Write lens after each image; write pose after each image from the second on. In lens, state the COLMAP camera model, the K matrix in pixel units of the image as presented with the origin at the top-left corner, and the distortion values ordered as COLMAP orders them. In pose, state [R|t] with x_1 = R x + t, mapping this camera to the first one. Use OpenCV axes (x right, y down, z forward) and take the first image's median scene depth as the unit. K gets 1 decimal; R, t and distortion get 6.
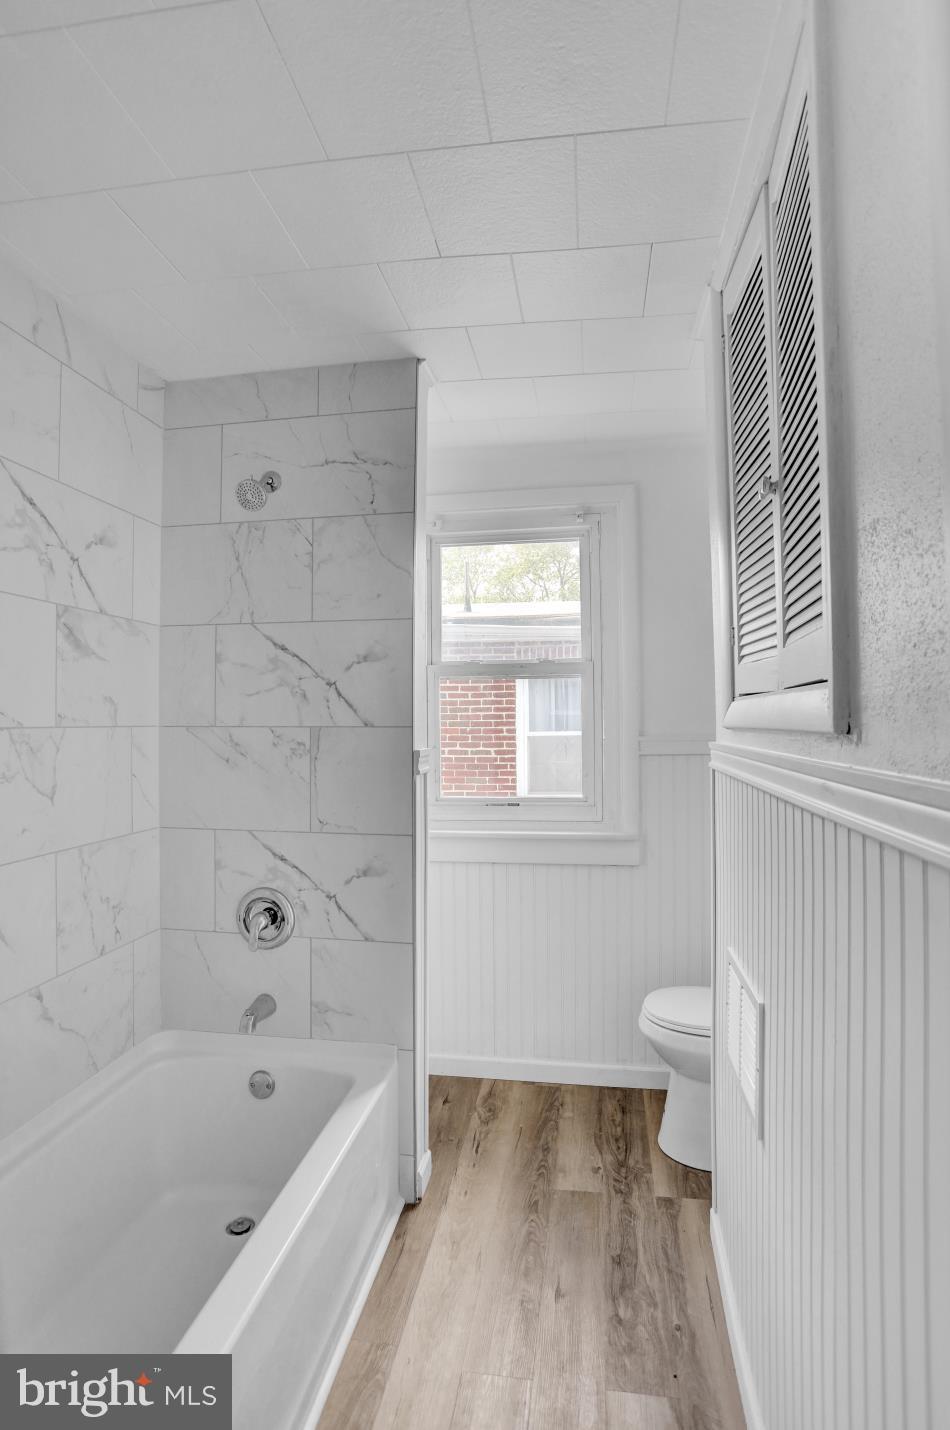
lens RADIAL K [[769.4, 0, 482.7], [0, 769.4, 704.8], [0, 0, 1]] dist [-0.044668, 0.005136]
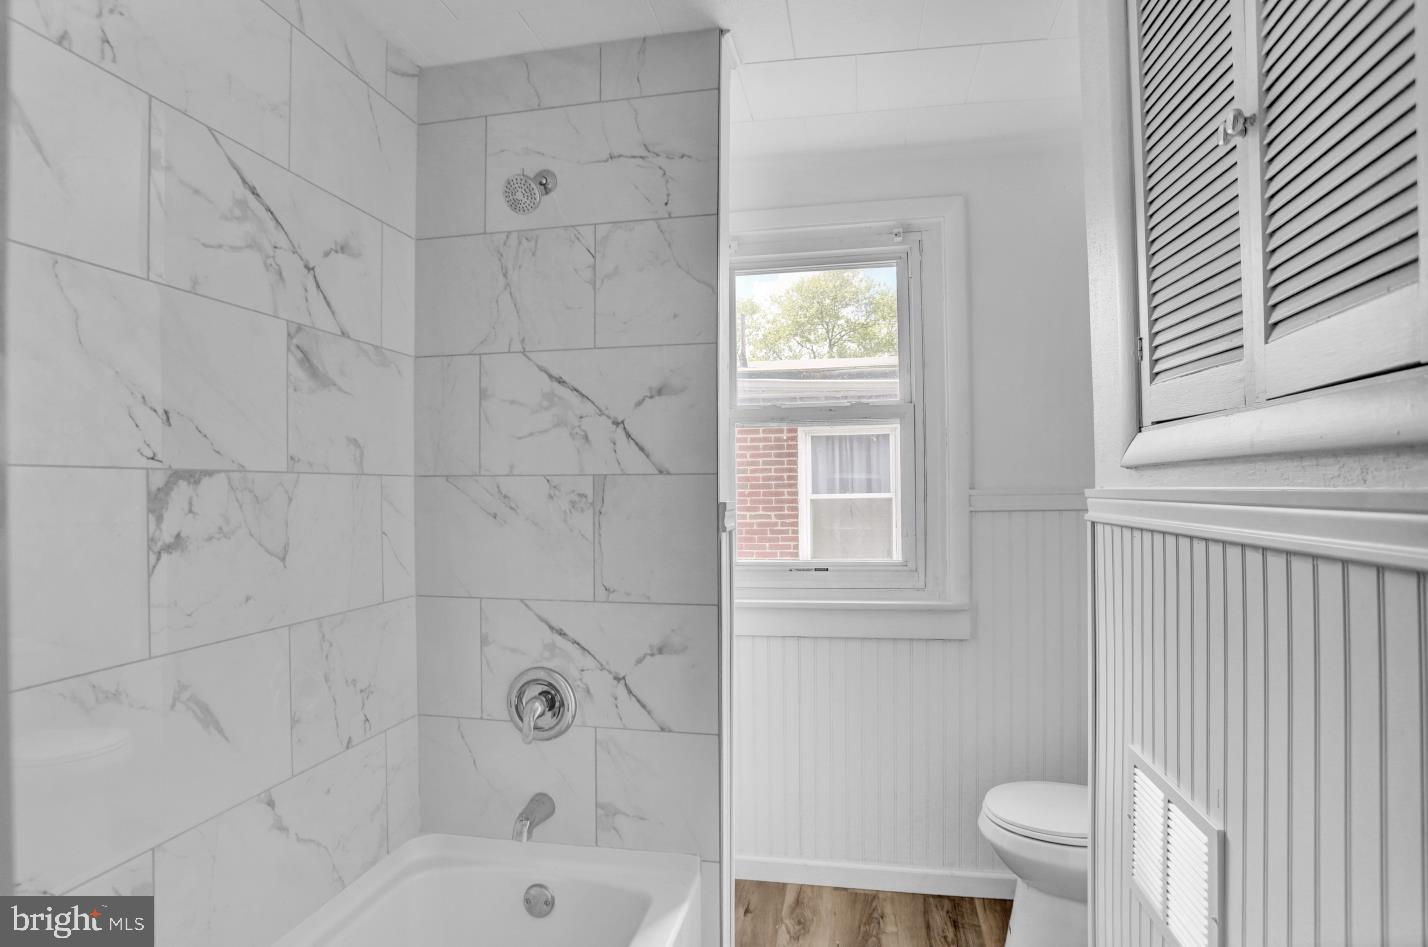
lens RADIAL K [[768.3, 0, 716.8], [0, 768.3, 484.6], [0, 0, 1]] dist [-0.044668, 0.005136]
pose [[0.999514, -0.004422, -0.030851, -0.065667], [0.004789, 0.999919, 0.011834, 0.030141], [0.030796, -0.011976, 0.999454, 0.171718]]
